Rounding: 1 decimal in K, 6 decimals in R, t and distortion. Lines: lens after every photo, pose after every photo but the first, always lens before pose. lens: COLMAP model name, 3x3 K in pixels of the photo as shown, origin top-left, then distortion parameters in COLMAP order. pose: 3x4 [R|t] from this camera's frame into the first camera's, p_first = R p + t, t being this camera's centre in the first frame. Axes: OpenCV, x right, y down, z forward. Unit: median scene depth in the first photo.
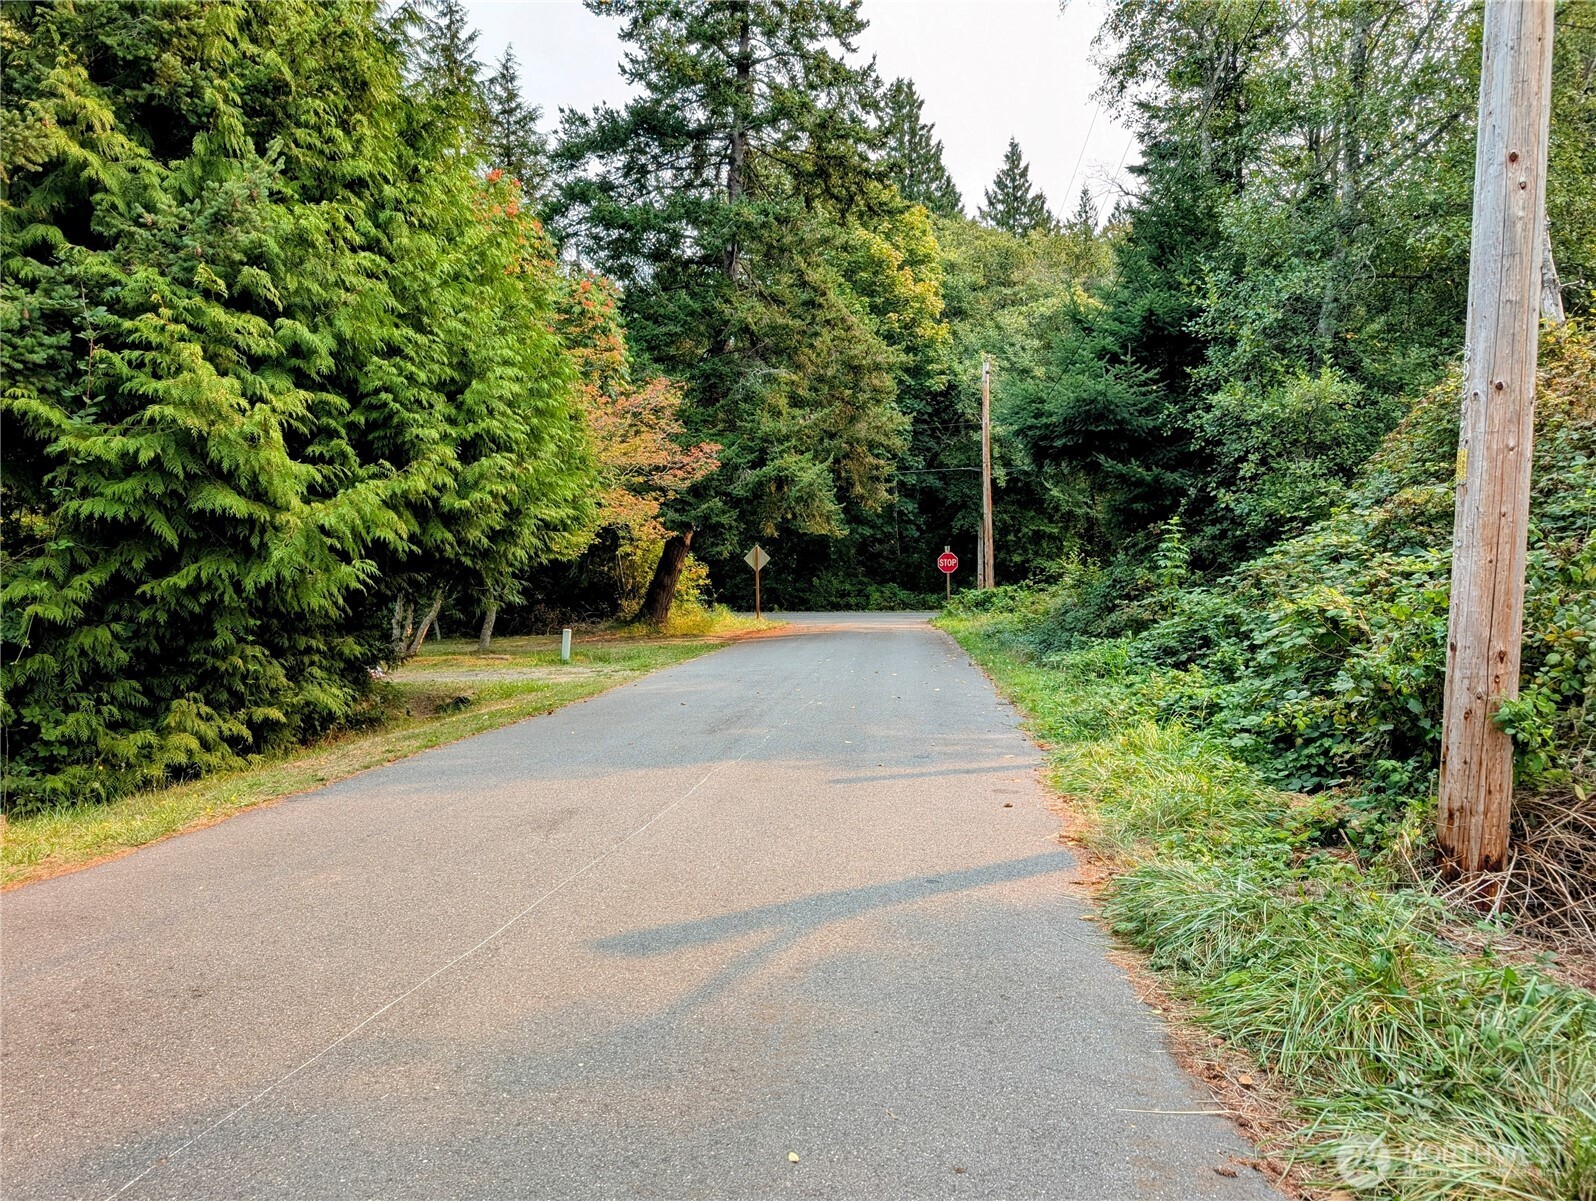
lens RADIAL K [[1124.2, 0, 799.3], [0, 1124.2, 603.8], [0, 0, 1]] dist [0.033199, -0.024829]
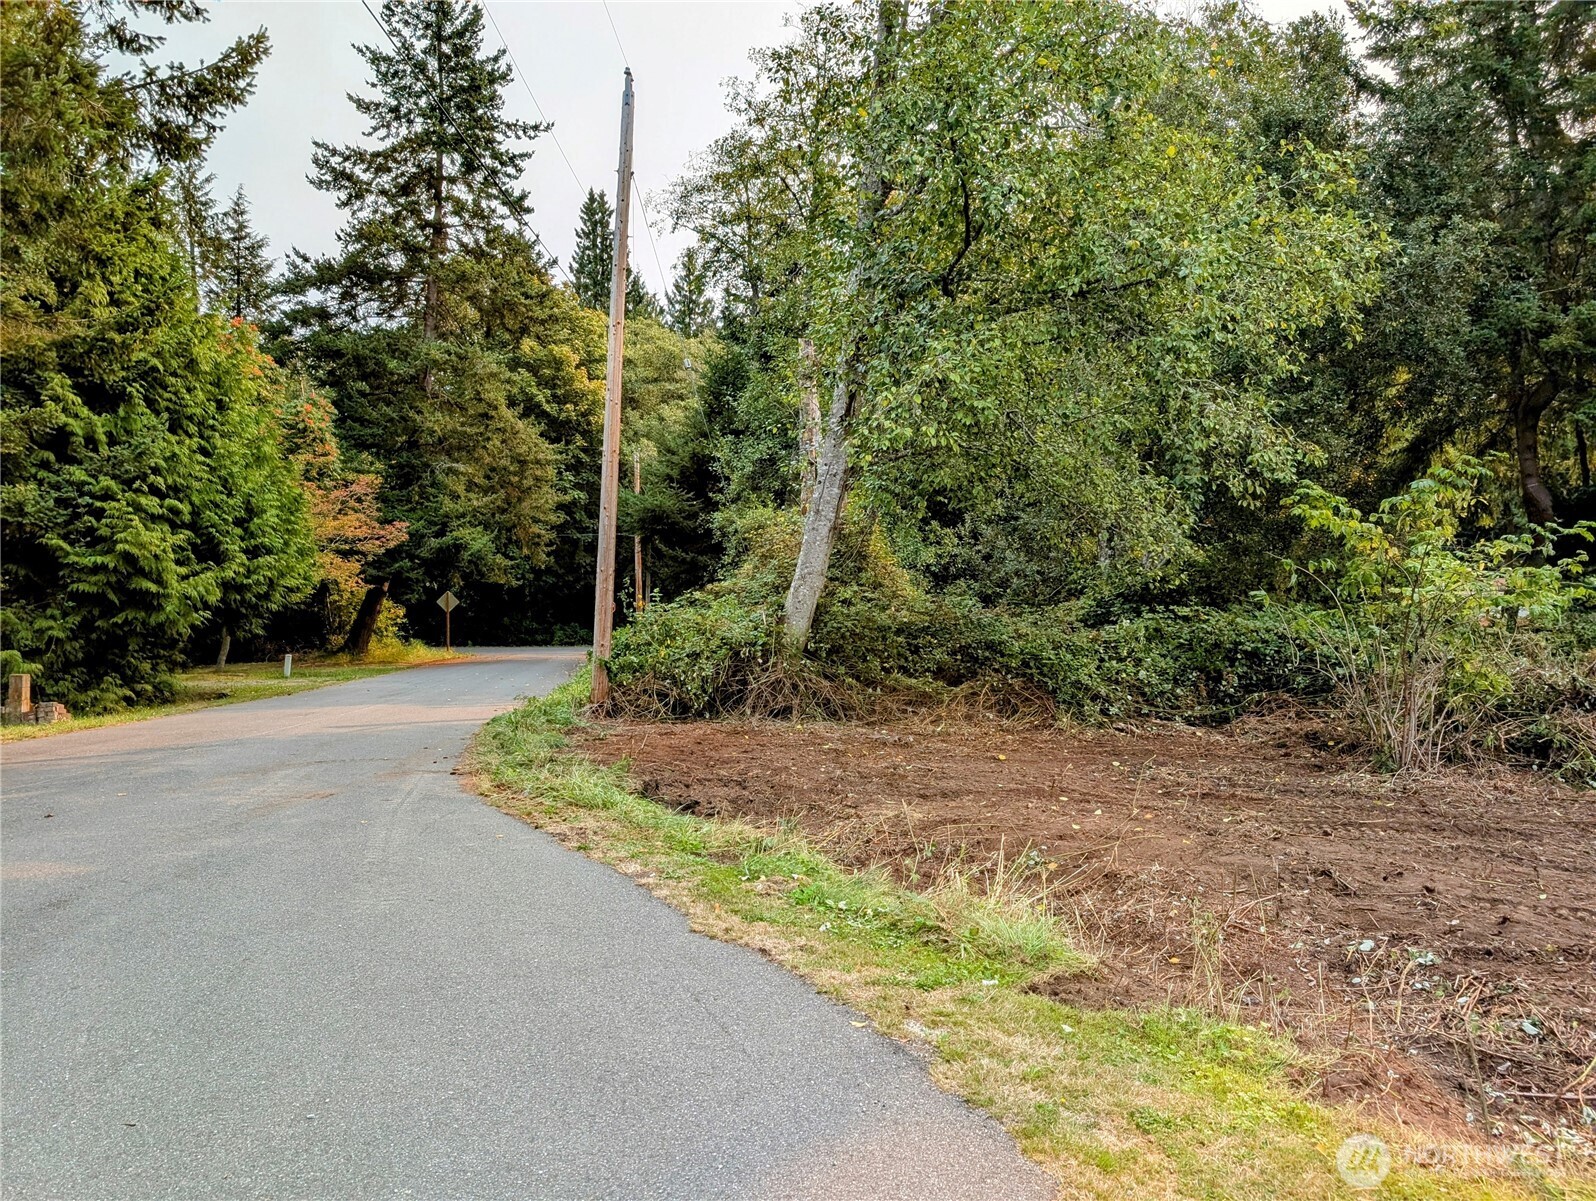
lens RADIAL K [[1124.2, 0, 799.6], [0, 1124.2, 598.9], [0, 0, 1]] dist [0.033199, -0.024829]
pose [[0.970955, 0.014604, 0.238816, 0.066270], [-0.005133, 0.999177, -0.040234, 0.006376], [-0.239207, 0.037839, 0.970231, -0.461095]]
